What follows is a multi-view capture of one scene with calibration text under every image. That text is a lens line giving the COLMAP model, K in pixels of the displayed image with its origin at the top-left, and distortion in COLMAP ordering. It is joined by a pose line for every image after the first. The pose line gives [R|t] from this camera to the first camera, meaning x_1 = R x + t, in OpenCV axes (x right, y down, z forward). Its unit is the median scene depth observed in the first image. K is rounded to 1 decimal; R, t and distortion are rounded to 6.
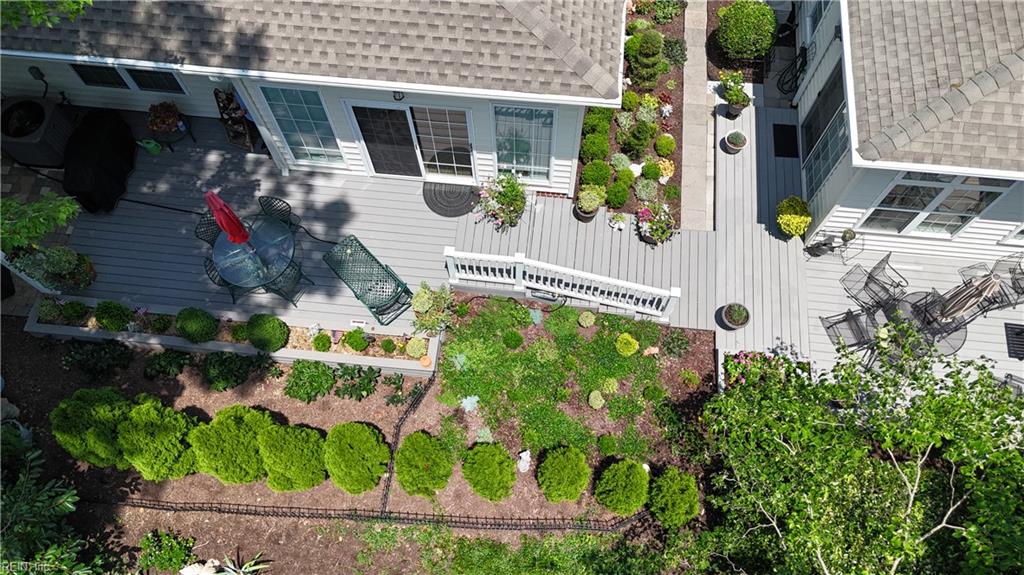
lens RADIAL K [[763.7, 0, 512.0], [0, 763.7, 287.5], [0, 0, 1]] dist [0.038087, -0.002993]
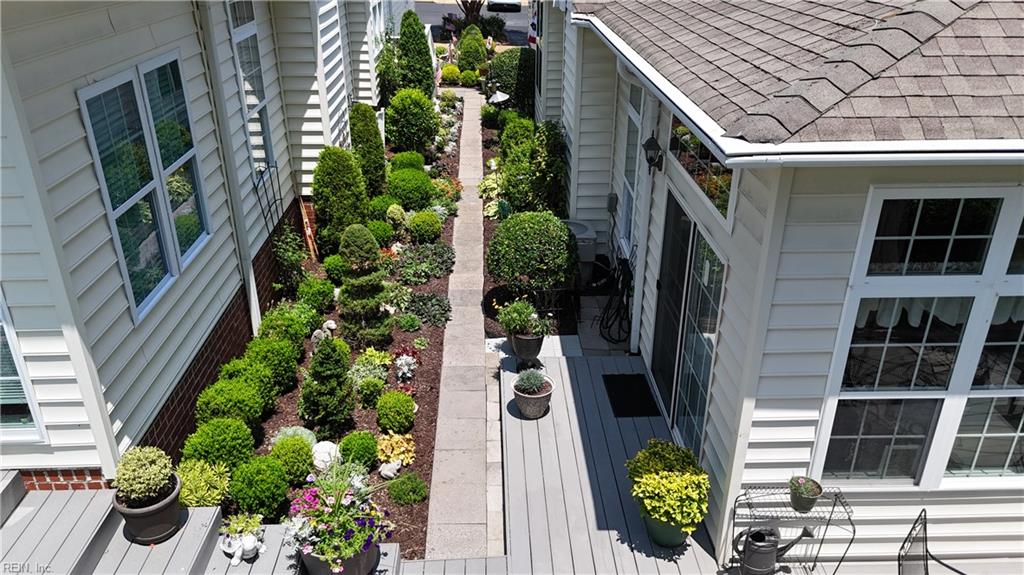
lens RADIAL K [[763.7, 0, 512.0], [0, 763.7, 287.5], [0, 0, 1]] dist [0.038087, -0.002993]
pose [[0.989020, -0.055326, 0.137037, 0.233982], [0.129663, 0.769759, -0.625027, 0.080732], [-0.070906, 0.635933, 0.768480, 0.623800]]
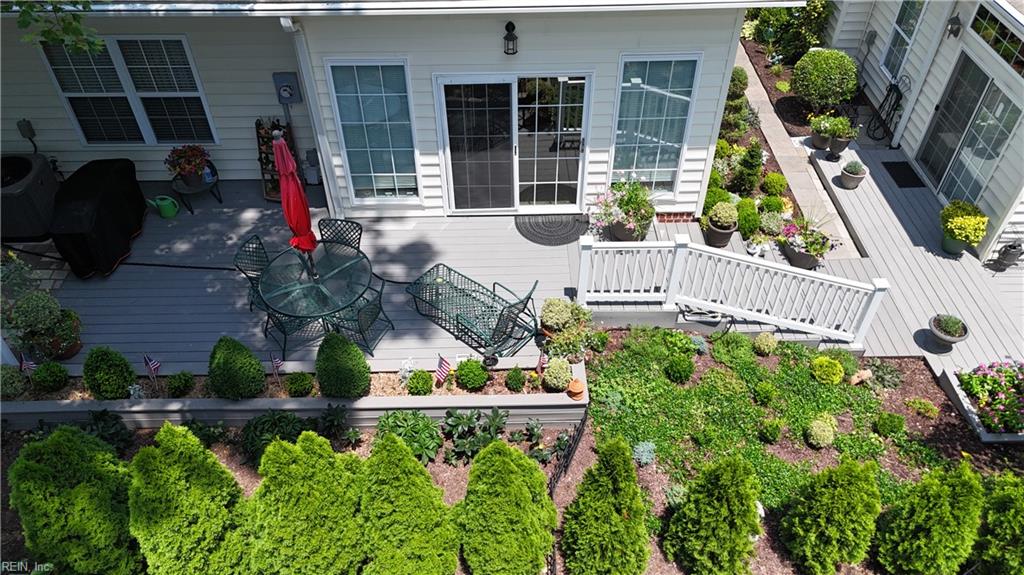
lens RADIAL K [[739.3, 0, 512.0], [0, 739.3, 287.5], [0, 0, 1]] dist [0.058210, -0.073806]
pose [[0.993220, -0.086630, 0.077516, -0.187579], [0.109389, 0.922157, -0.371027, 0.222101], [-0.039340, 0.376991, 0.925381, 0.309950]]
